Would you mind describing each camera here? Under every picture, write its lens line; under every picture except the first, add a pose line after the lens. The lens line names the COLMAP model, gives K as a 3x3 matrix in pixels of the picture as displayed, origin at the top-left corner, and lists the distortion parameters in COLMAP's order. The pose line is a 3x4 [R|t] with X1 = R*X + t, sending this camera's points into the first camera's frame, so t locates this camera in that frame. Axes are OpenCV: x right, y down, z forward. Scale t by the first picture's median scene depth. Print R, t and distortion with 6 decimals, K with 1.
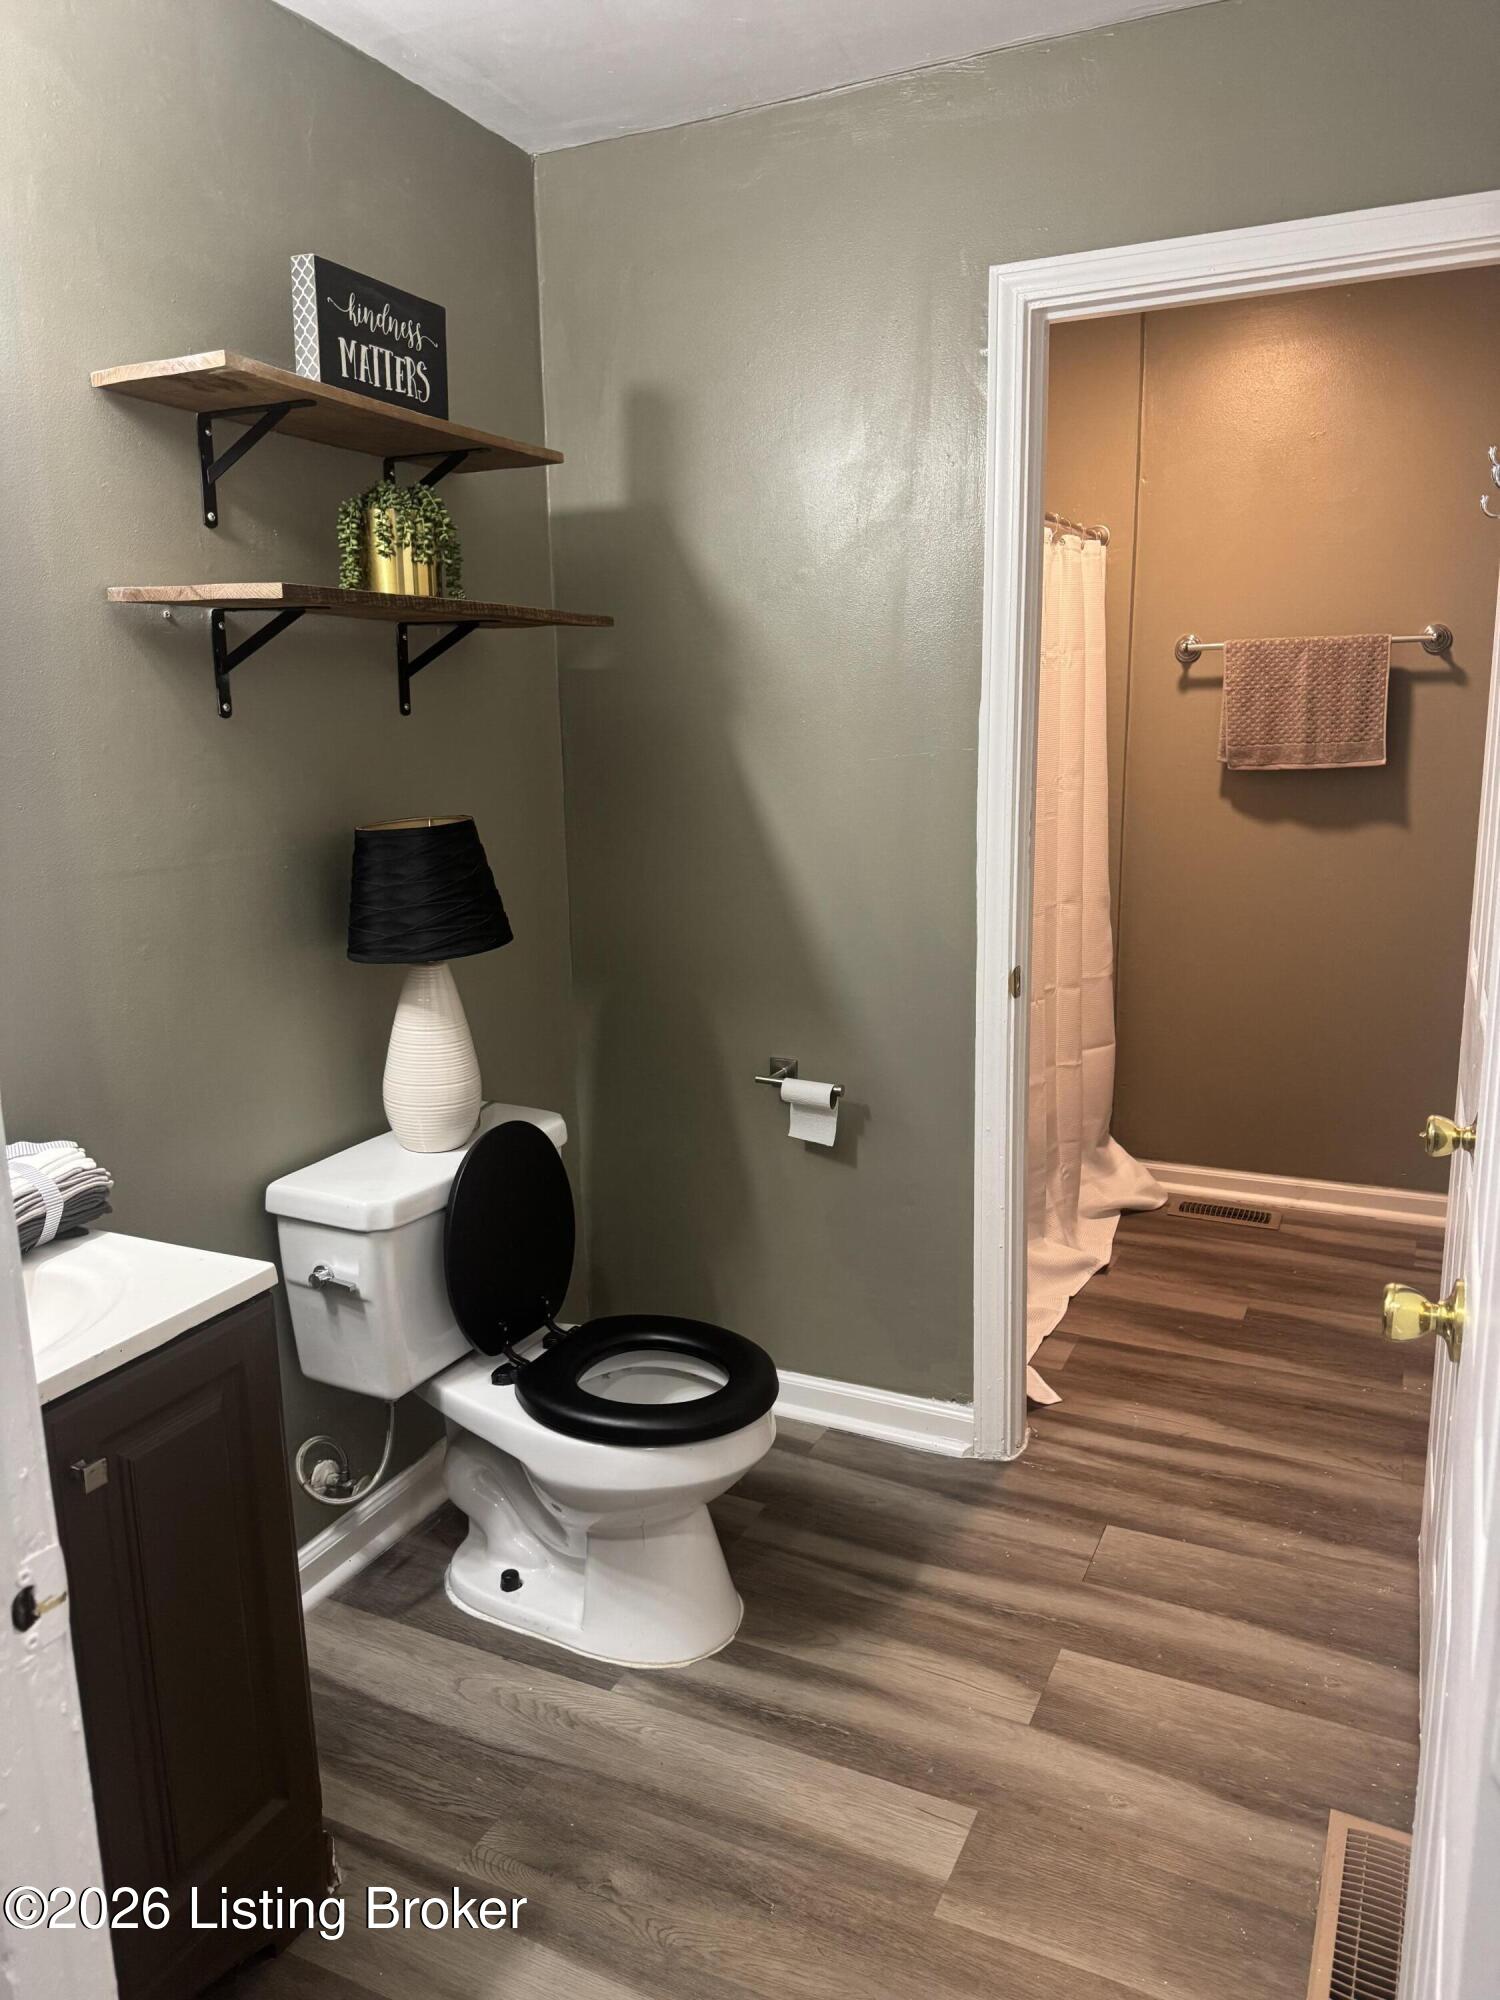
lens RADIAL K [[1416.5, 0, 750.0], [0, 1416.5, 1000.0], [0, 0, 1]] dist [0.006994, 0.002132]
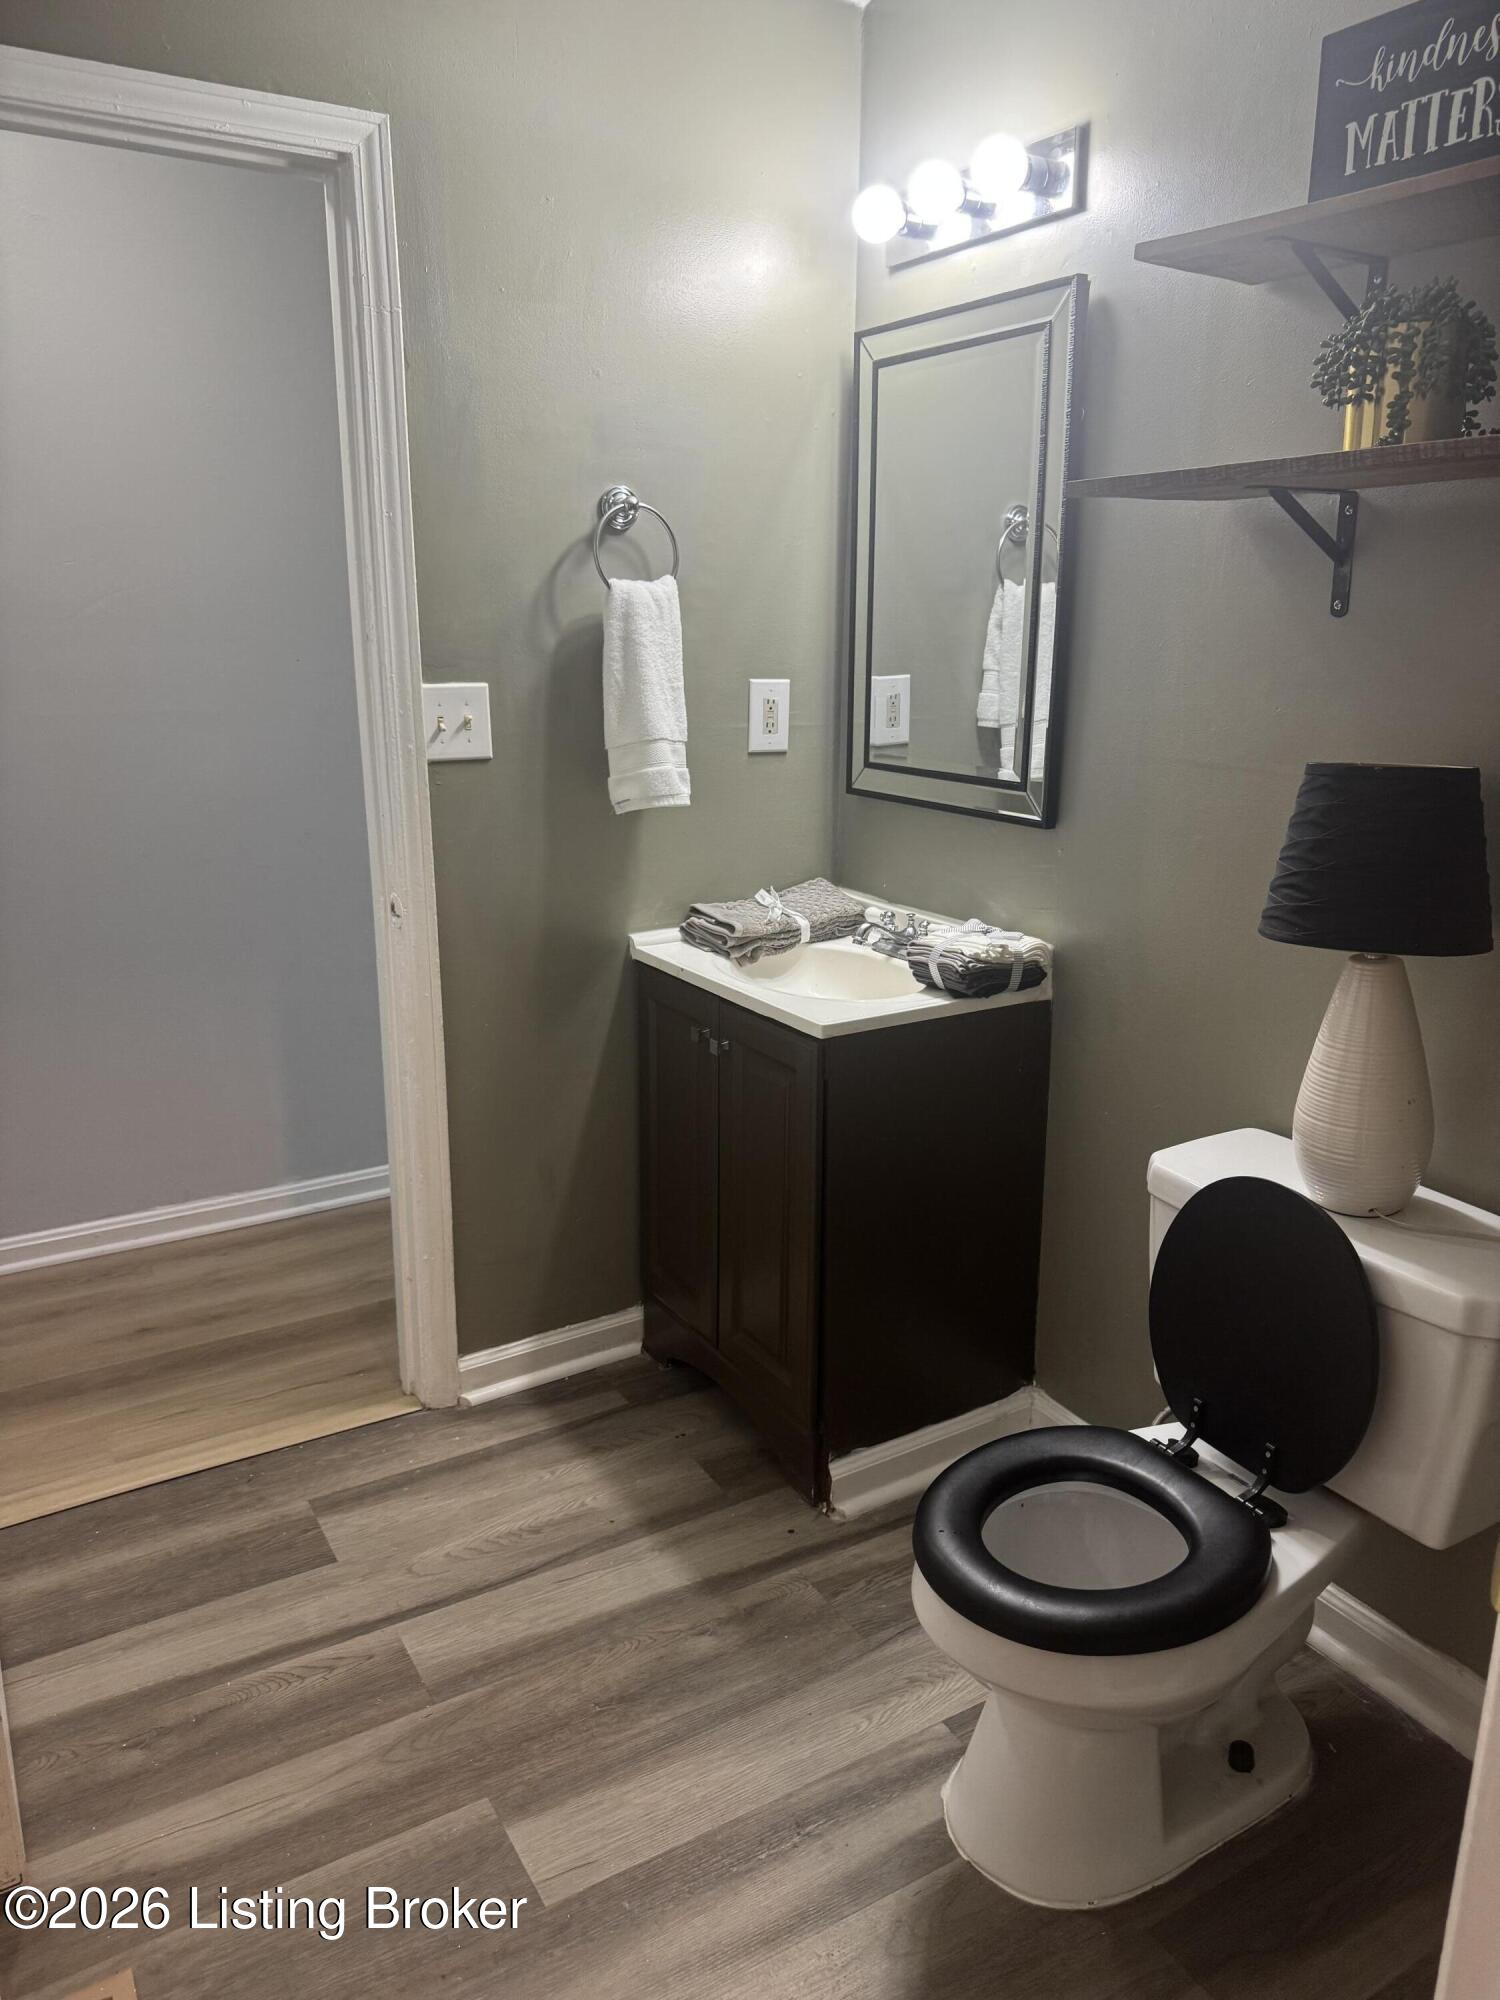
lens RADIAL K [[1374.5, 0, 757.0], [0, 1374.5, 1008.8], [0, 0, 1]] dist [0.004529, -0.015874]
pose [[-0.526895, 0.240681, -0.815141, 0.596721], [-0.177557, 0.906736, 0.382496, -0.248331], [0.831177, 0.346269, -0.435021, 1.190592]]
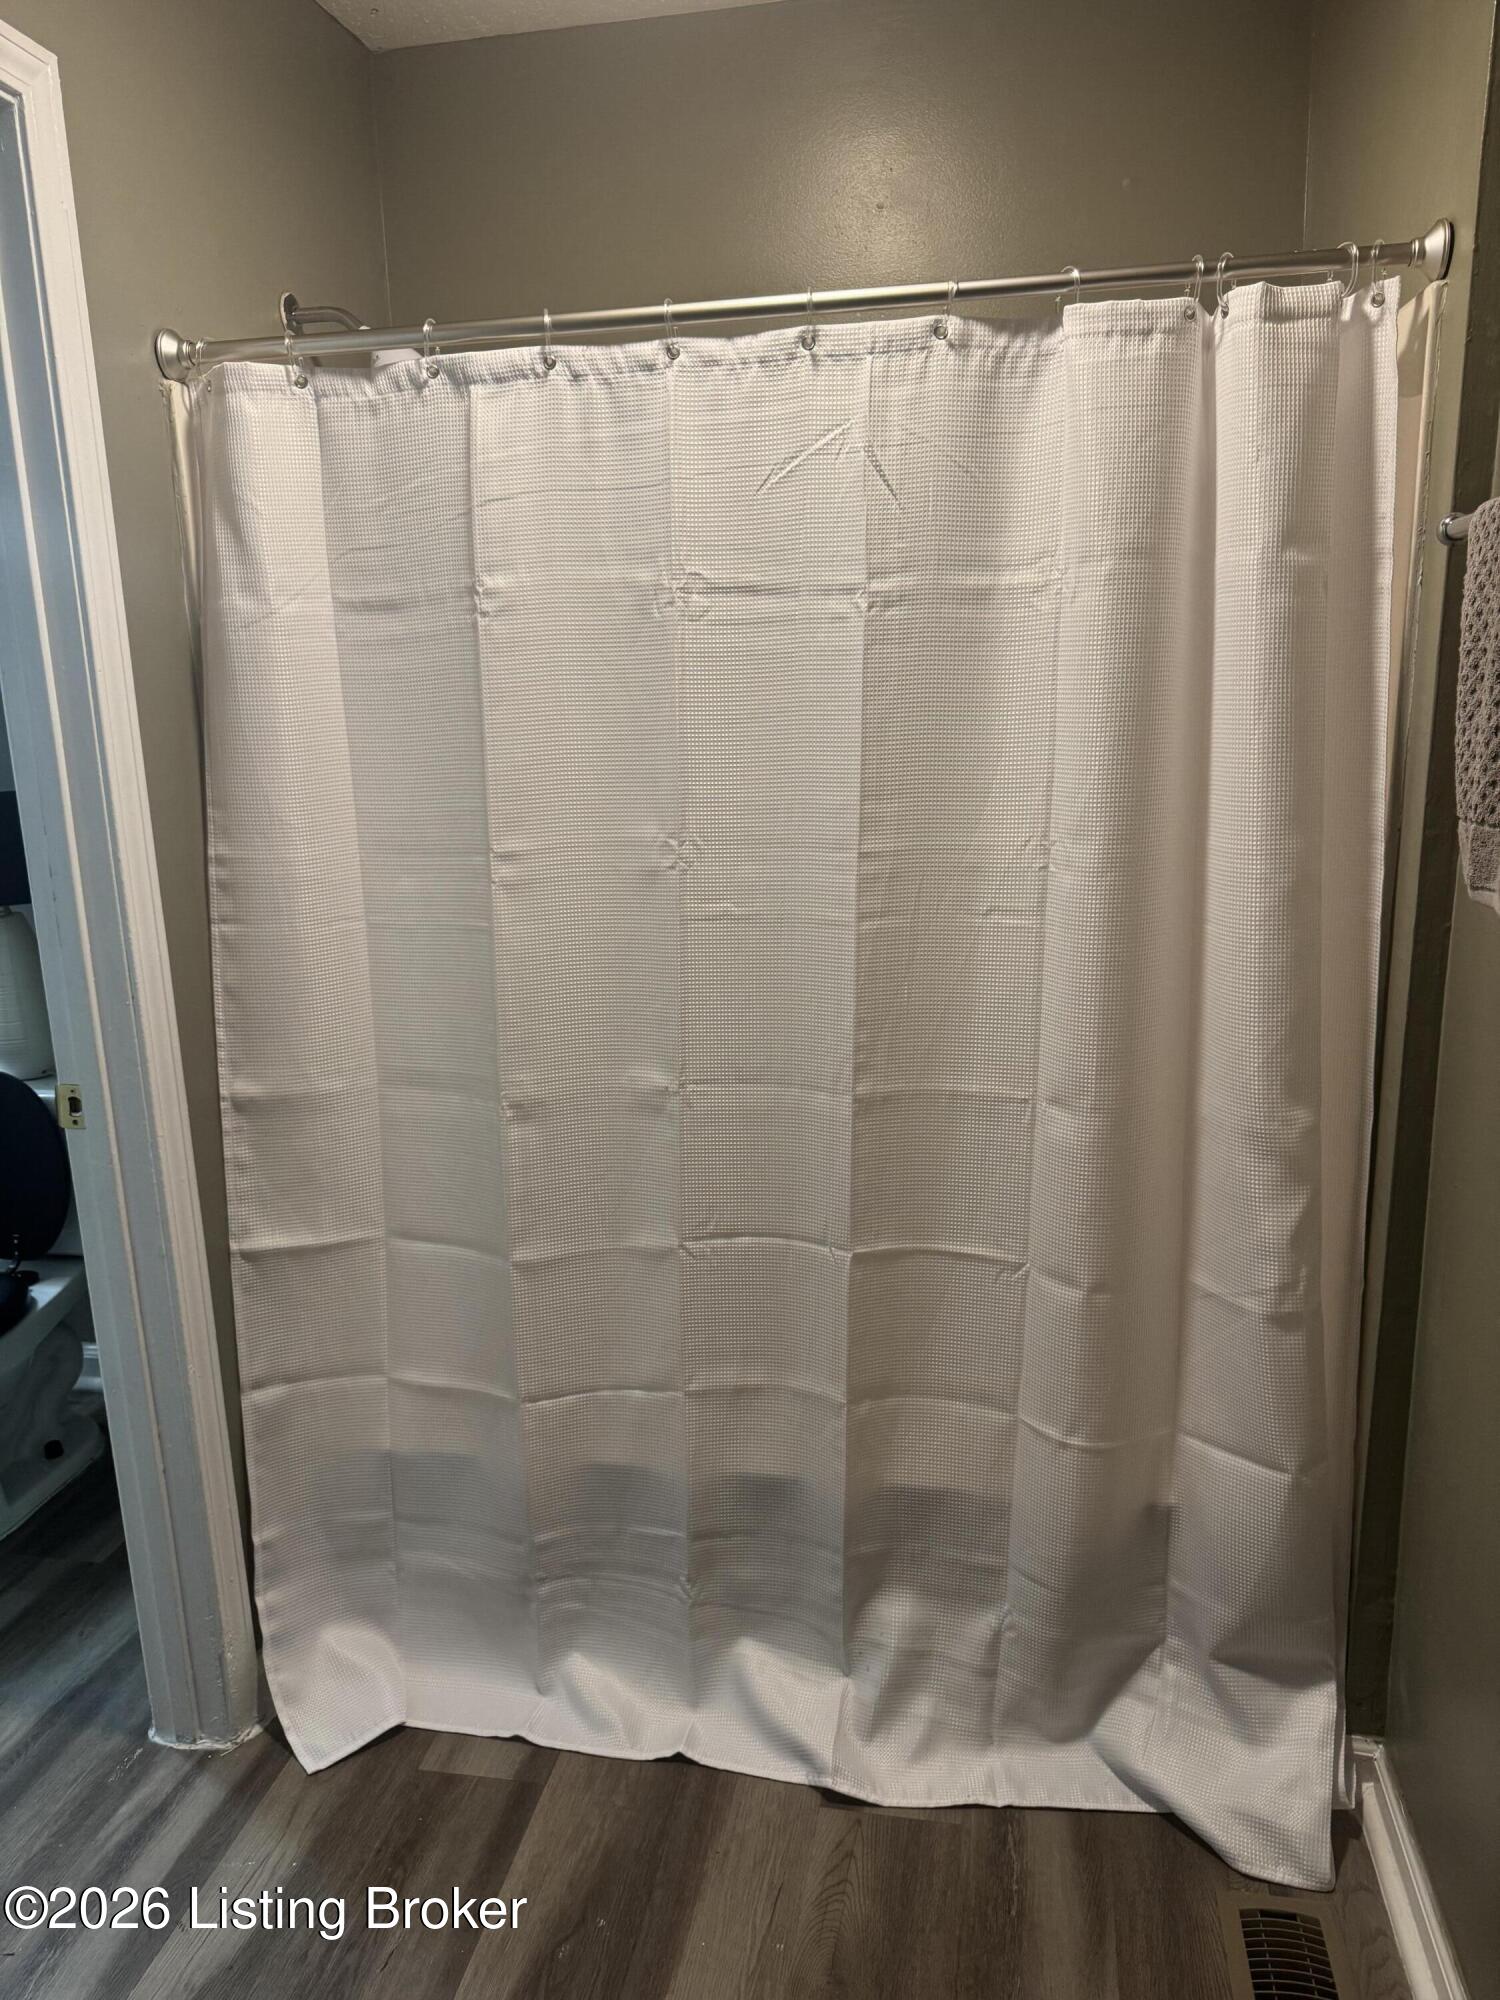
lens RADIAL K [[1416.5, 0, 750.0], [0, 1416.5, 1000.0], [0, 0, 1]] dist [0.006994, 0.002132]
pose [[0.253203, 0.220260, -0.942005, 1.197639], [-0.178709, 0.967627, 0.178215, -0.316896], [0.950764, 0.123220, 0.284368, 1.428691]]
